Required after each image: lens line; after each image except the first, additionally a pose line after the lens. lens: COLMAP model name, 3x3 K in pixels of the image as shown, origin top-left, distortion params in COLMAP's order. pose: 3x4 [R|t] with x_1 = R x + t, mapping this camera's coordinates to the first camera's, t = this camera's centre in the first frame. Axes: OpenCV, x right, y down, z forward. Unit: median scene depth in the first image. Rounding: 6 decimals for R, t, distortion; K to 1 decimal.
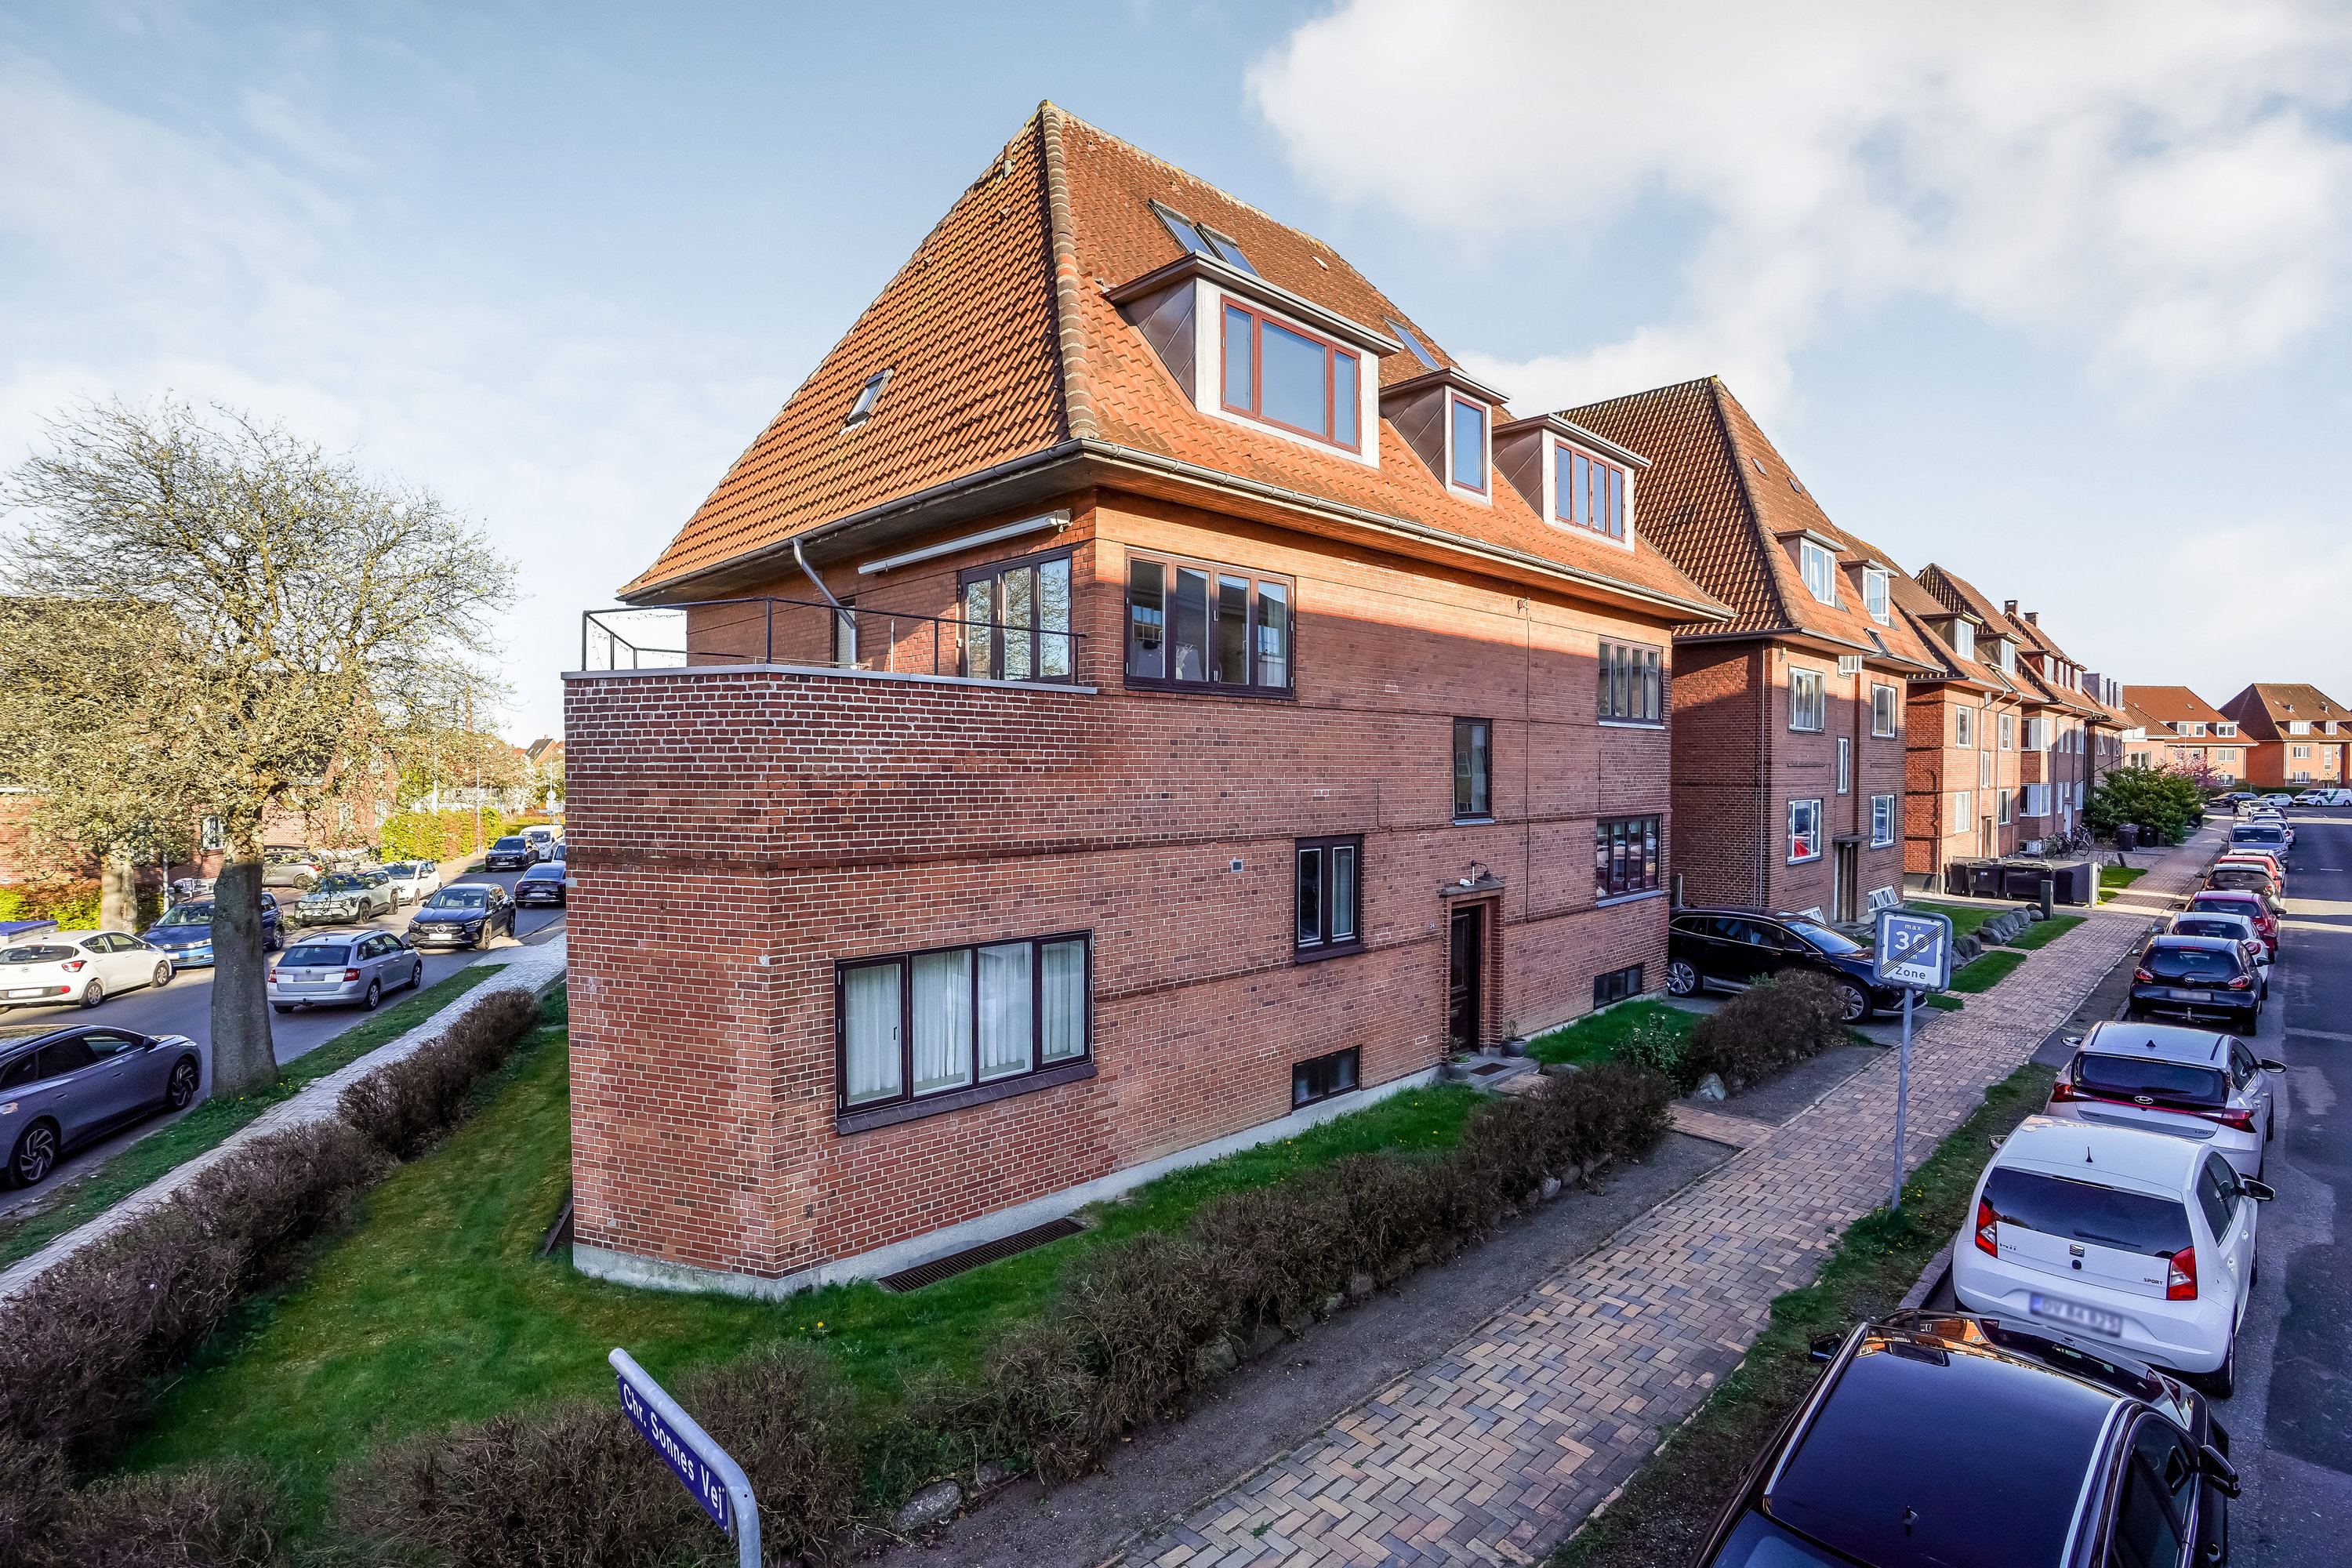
lens RADIAL K [[1084.8, 0, 1182.5], [0, 1084.8, 780.8], [0, 0, 1]] dist [-0.017413, -0.000472]
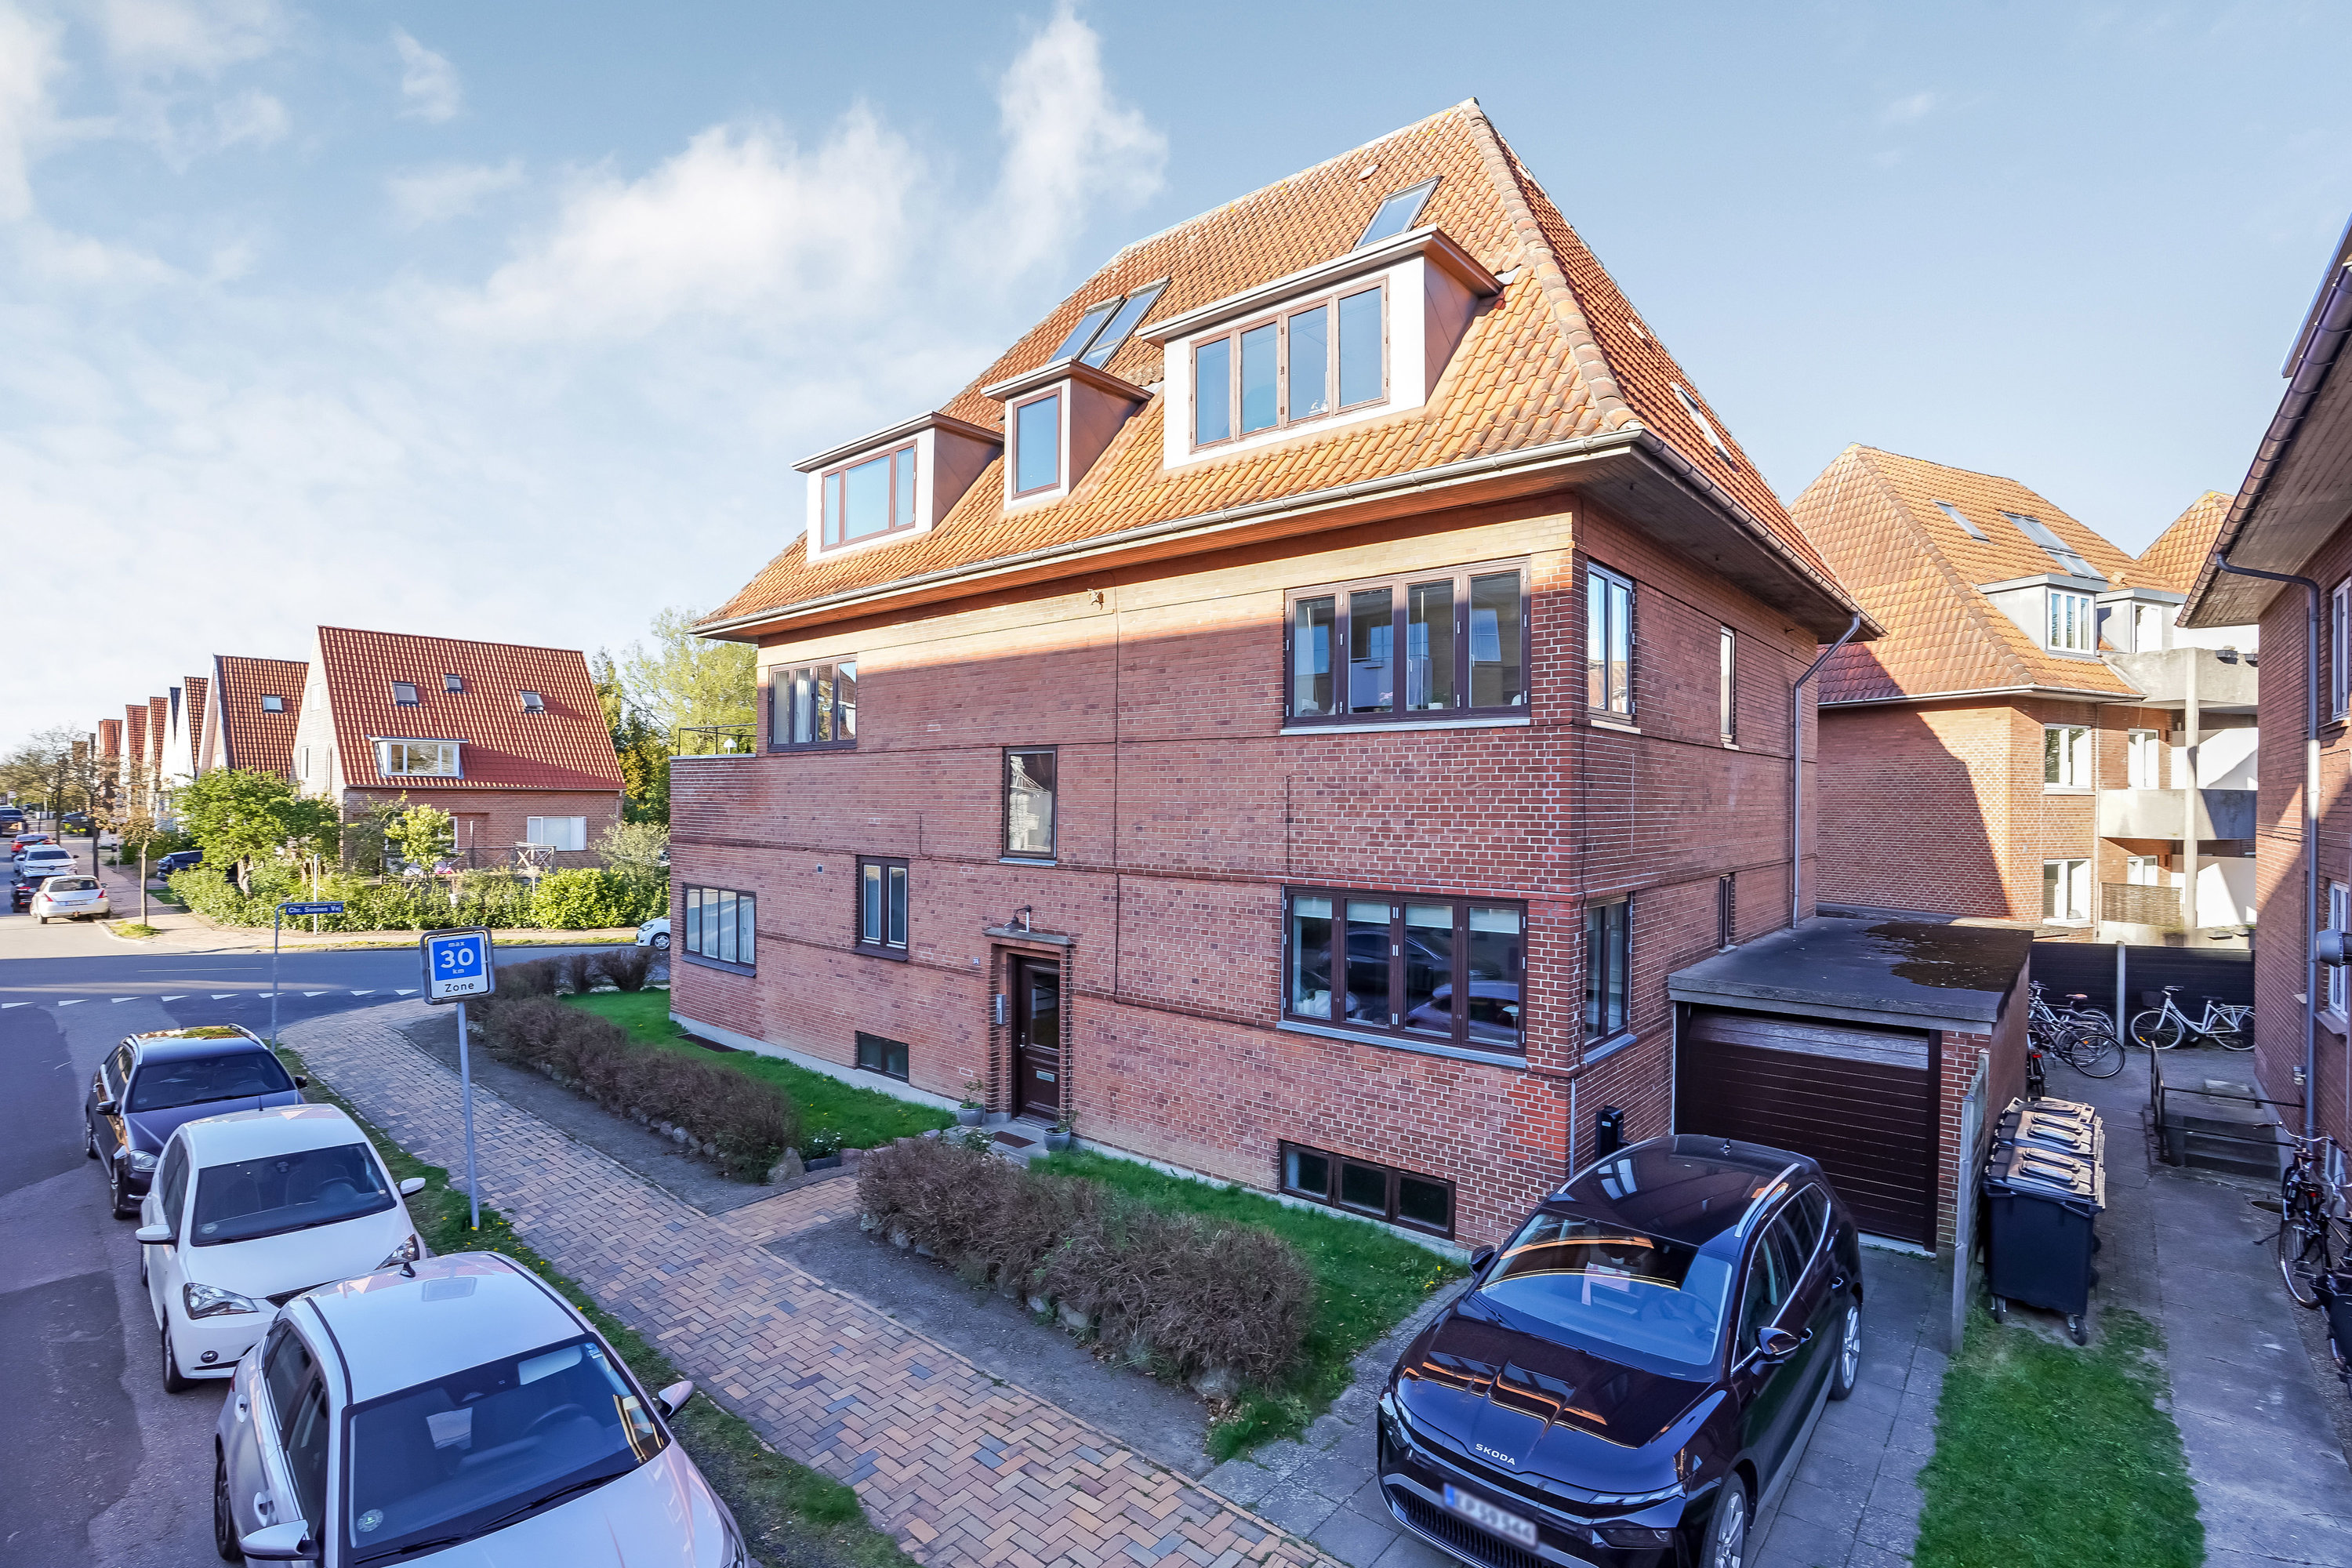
lens RADIAL K [[1084.8, 0, 1182.1], [0, 1084.8, 795.7], [0, 0, 1]] dist [-0.017413, -0.000472]
pose [[0.087338, -0.012199, -0.996104, 1.325309], [-0.025402, 0.999573, -0.014469, -0.008074], [0.995855, 0.026566, 0.086991, 1.184210]]
